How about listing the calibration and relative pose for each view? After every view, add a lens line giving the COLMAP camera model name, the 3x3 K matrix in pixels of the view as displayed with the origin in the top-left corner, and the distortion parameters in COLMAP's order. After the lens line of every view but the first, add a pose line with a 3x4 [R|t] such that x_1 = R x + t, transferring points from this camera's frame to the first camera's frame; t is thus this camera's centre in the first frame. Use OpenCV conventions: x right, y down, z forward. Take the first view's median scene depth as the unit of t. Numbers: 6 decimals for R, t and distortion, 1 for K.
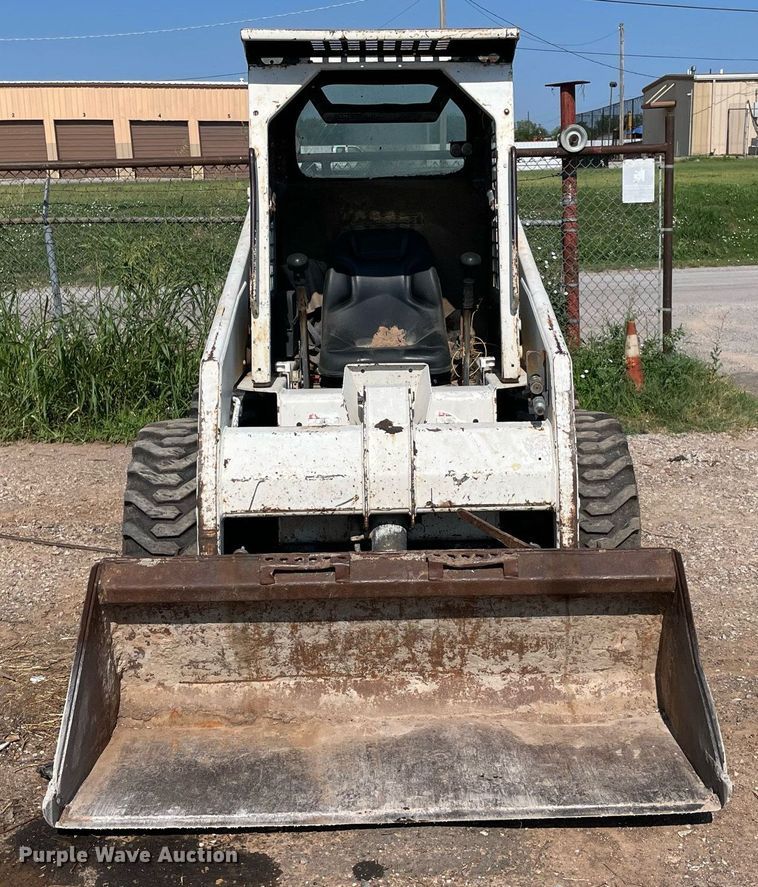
lens RADIAL K [[1177.2, 0, 407.1], [0, 1177.2, 464.2], [0, 0, 1]] dist [0.101891, -0.020367]
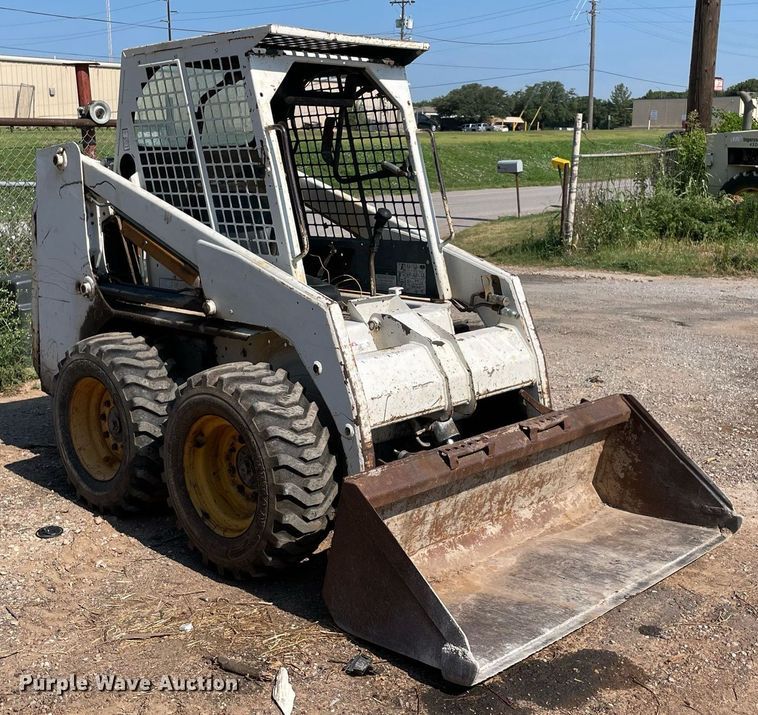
lens RADIAL K [[1023.4, 0, 403.3], [0, 1023.4, 358.5], [0, 0, 1]] dist [0.083532, -0.068643]
pose [[0.704667, -0.130387, 0.697455, -0.846081], [0.152579, 0.987820, 0.030512, -0.053895], [-0.692939, 0.084916, 0.715979, 0.222611]]
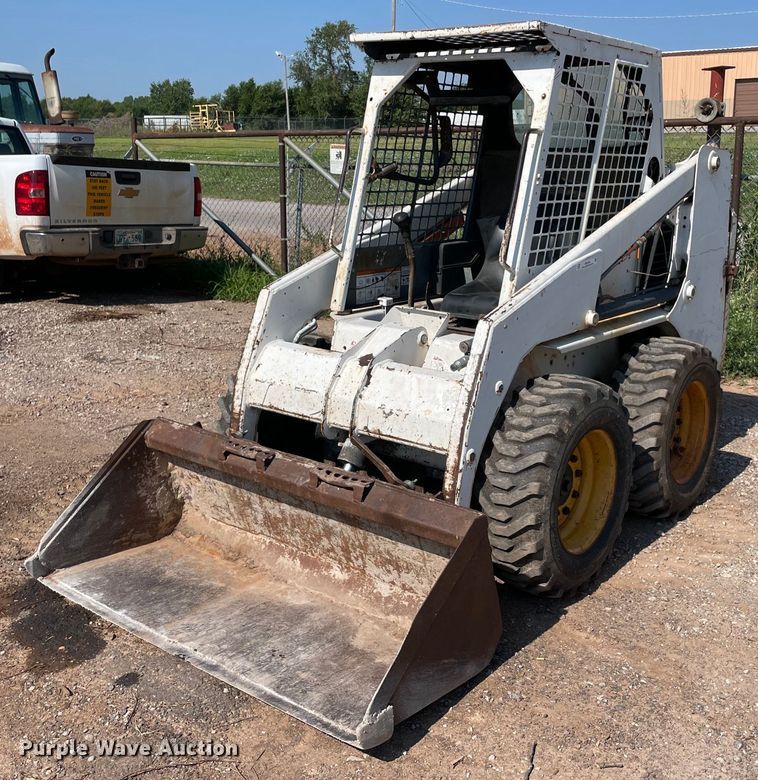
lens RADIAL K [[949.1, 0, 411.2], [0, 949.1, 381.5], [0, 0, 1]] dist [0.067276, -0.062702]
pose [[0.767317, 0.177128, -0.616319, 0.641221], [-0.161462, 0.983497, 0.081633, -0.099398], [0.620608, 0.036874, 0.783254, 0.270082]]
